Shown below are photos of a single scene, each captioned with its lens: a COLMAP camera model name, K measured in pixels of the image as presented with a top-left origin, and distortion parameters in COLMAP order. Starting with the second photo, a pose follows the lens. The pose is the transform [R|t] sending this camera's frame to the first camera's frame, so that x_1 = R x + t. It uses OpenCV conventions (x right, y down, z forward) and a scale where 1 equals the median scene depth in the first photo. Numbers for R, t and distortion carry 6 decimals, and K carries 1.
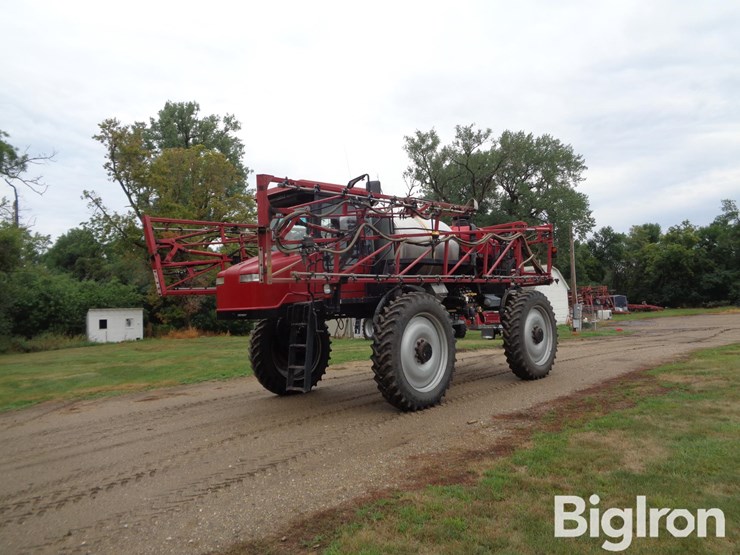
lens RADIAL K [[553.4, 0, 375.1], [0, 553.4, 274.9], [0, 0, 1]] dist [-0.003071, -0.004745]
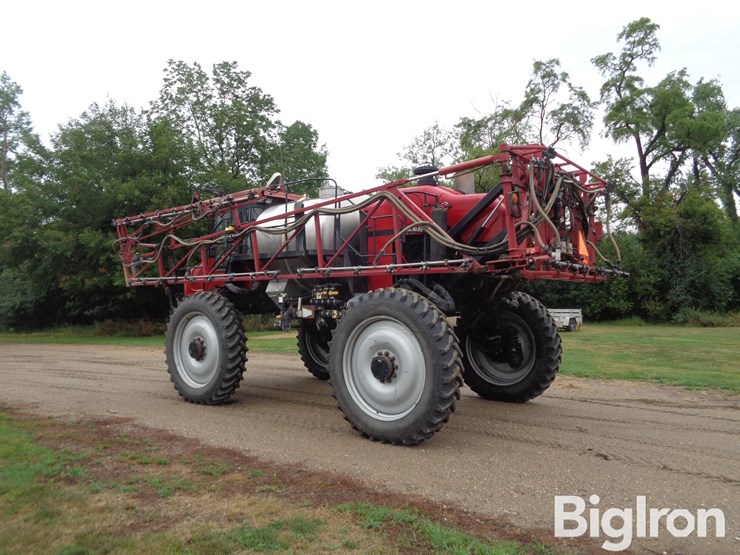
lens RADIAL K [[554.1, 0, 370.0], [0, 554.1, 277.5], [0, 0, 1]] dist [-0.003400, 0.005591]
pose [[0.080529, 0.009856, -0.996704, 0.135671], [0.059266, 0.998135, 0.014658, 0.000942], [0.994989, -0.060251, 0.079795, 0.148380]]
